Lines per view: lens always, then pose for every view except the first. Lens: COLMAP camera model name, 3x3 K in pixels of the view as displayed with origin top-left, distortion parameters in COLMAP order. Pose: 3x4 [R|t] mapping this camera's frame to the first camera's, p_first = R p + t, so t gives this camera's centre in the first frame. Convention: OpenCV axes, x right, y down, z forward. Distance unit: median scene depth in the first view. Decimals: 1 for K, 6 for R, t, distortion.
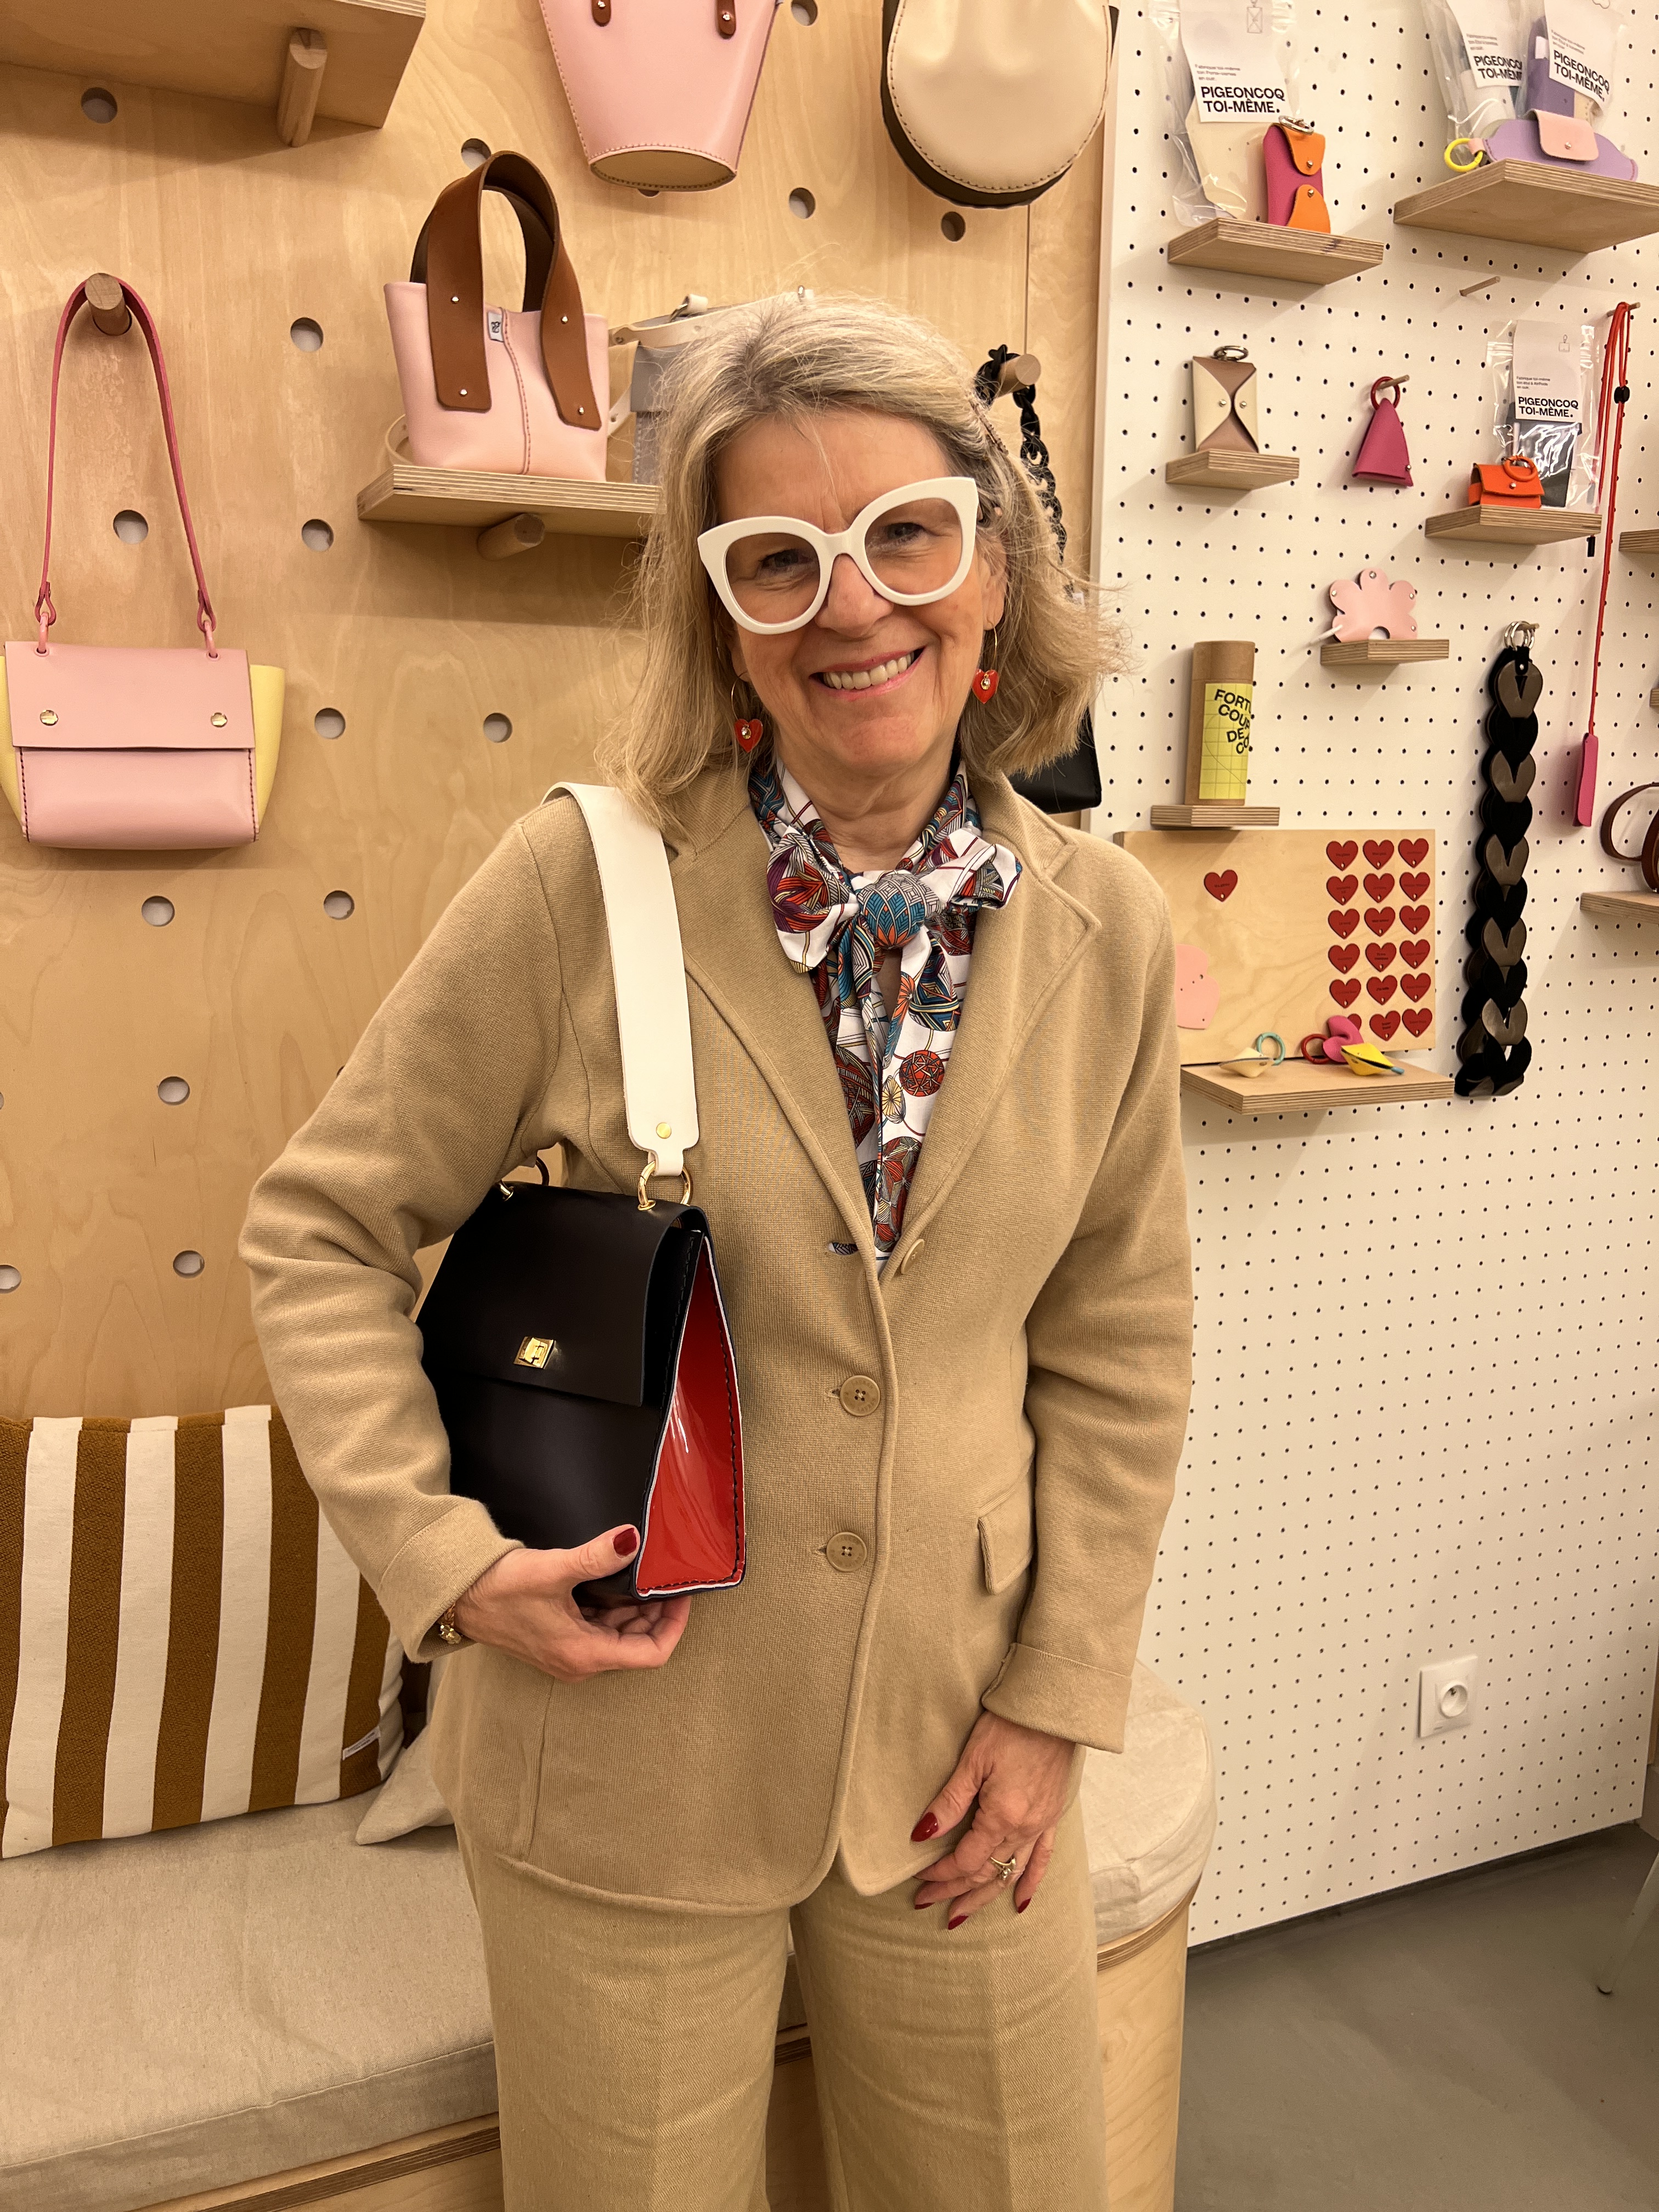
lens RADIAL K [[1670.6, 0, 851.5], [0, 1670.6, 1143.0], [0, 0, 1]] dist [0.046341, -0.058862]
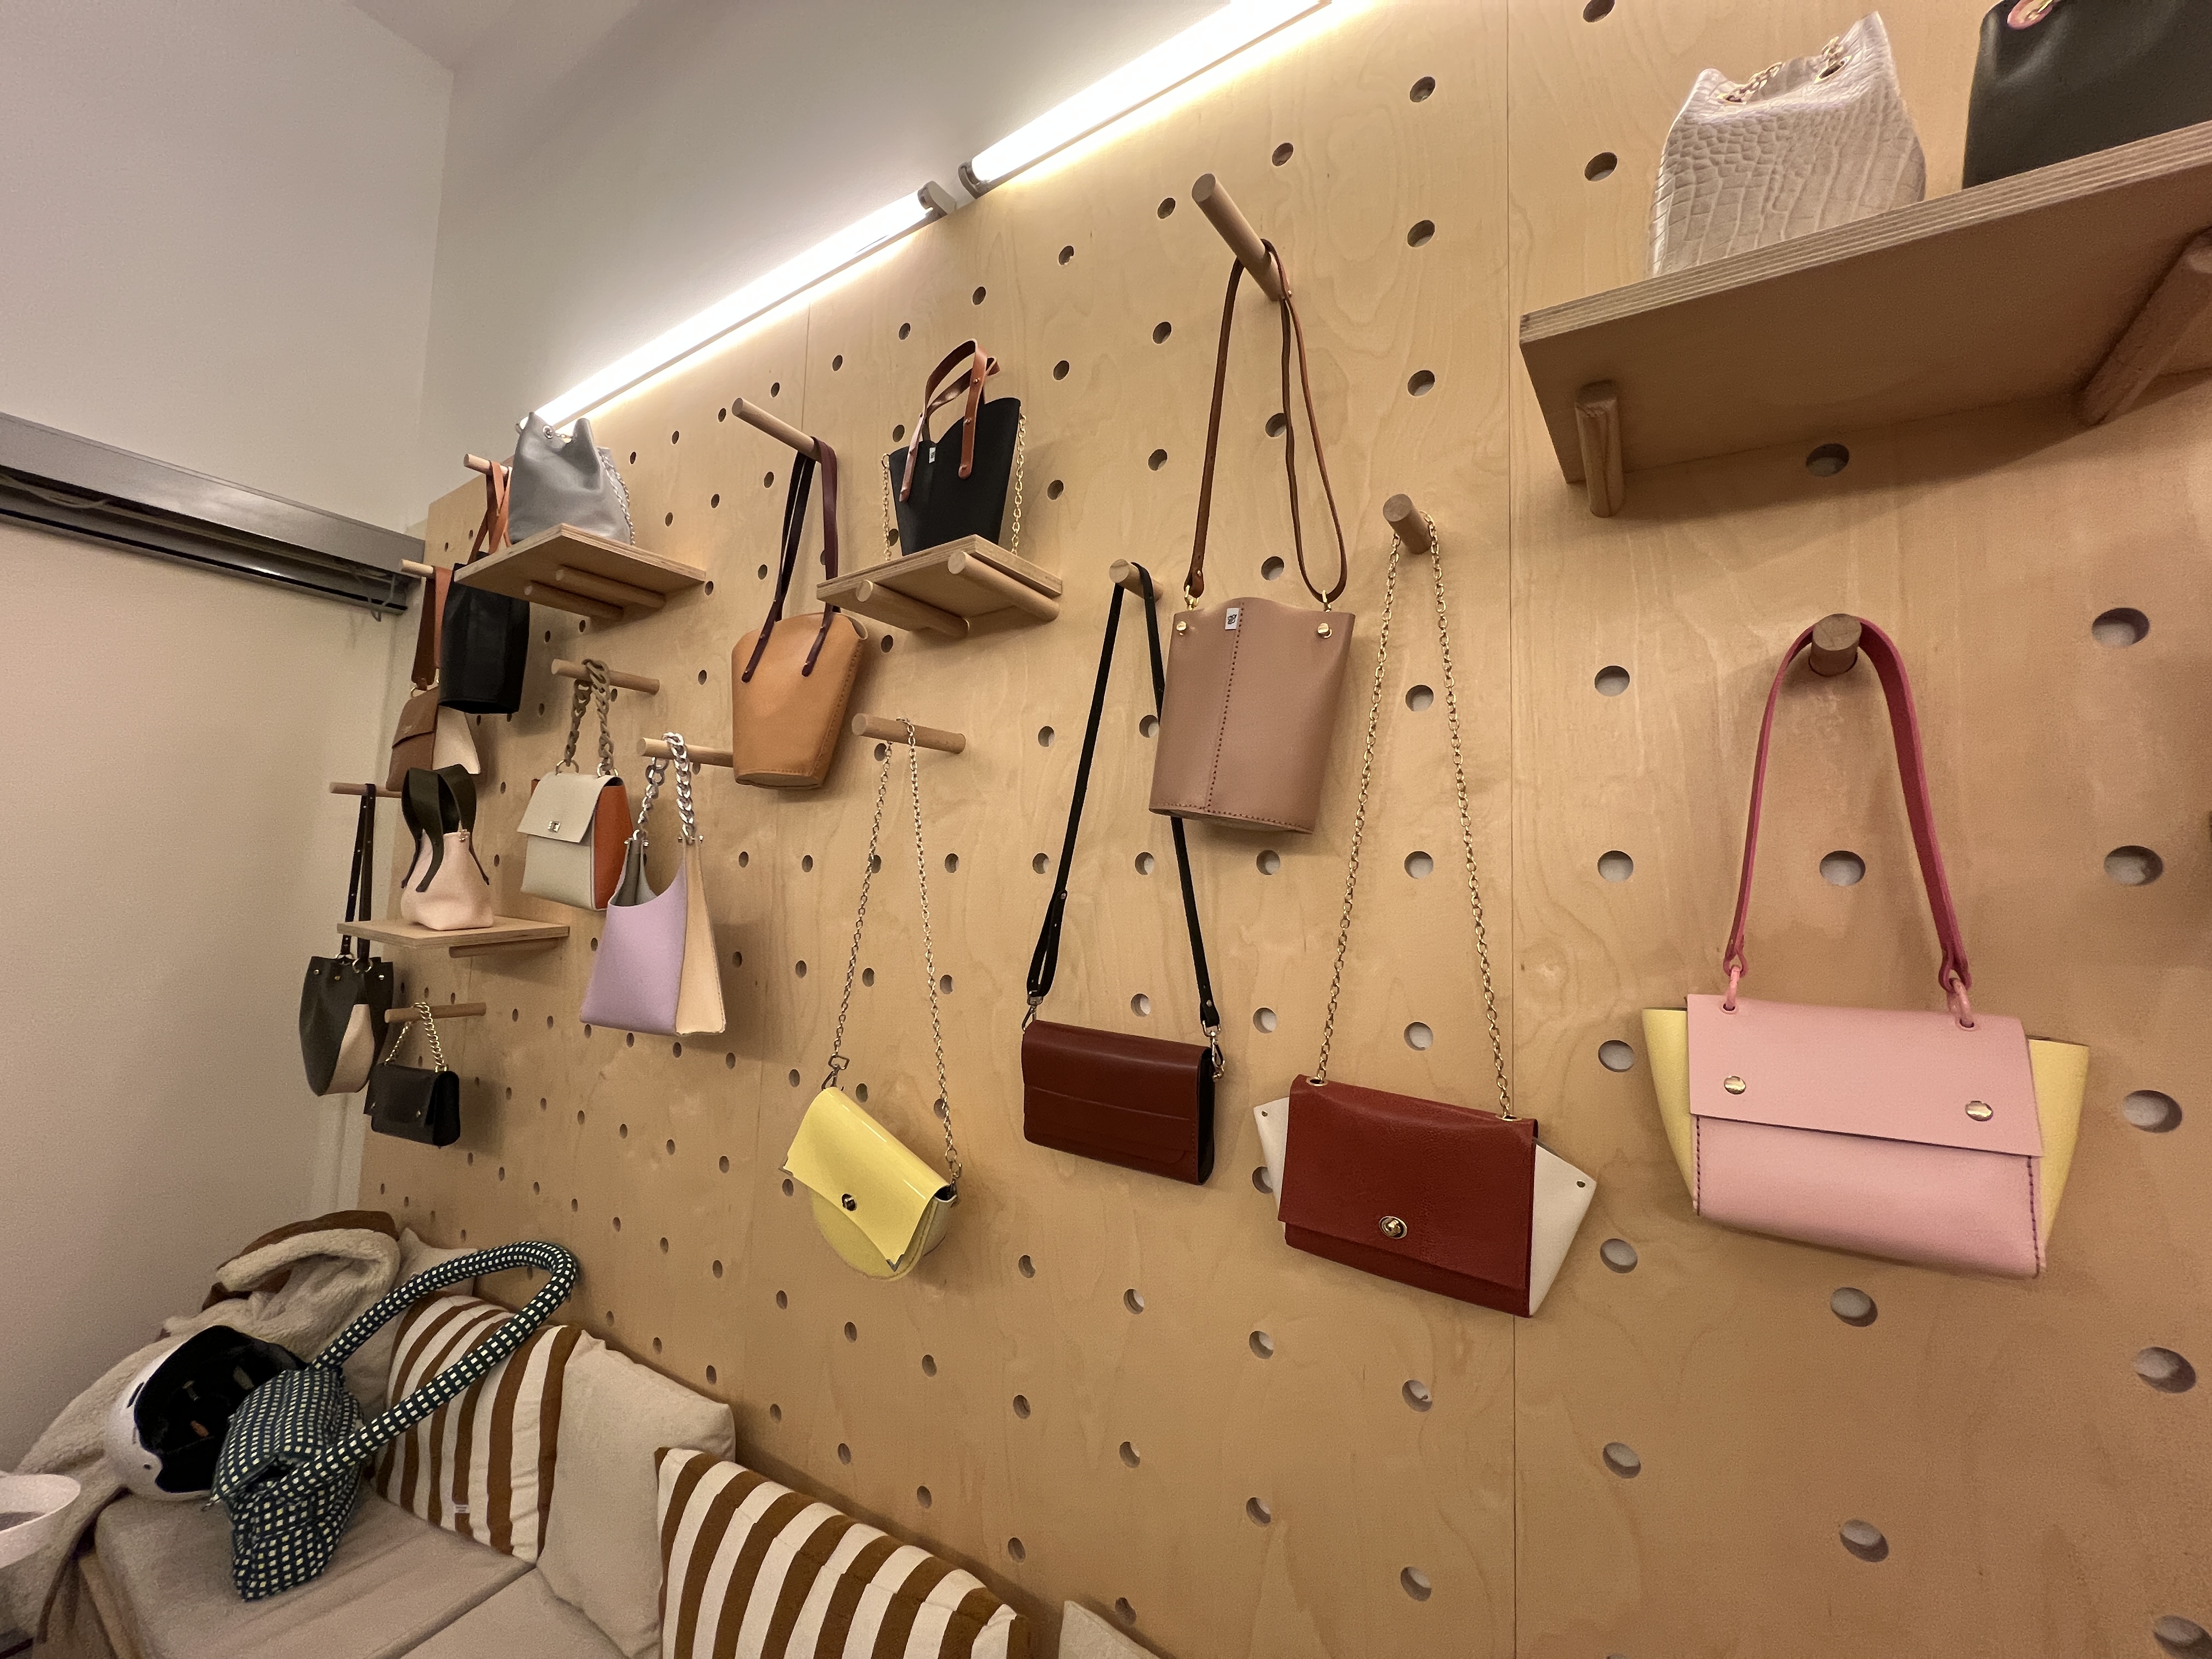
lens RADIAL K [[893.0, 0, 1106.0], [0, 893.0, 829.5], [0, 0, 1]] dist [0.000549, 0.000109]
pose [[0.561142, -0.055474, -0.825859, -0.209434], [-0.199446, 0.959291, -0.199954, -0.175249], [0.803331, 0.276917, 0.527234, 0.352190]]
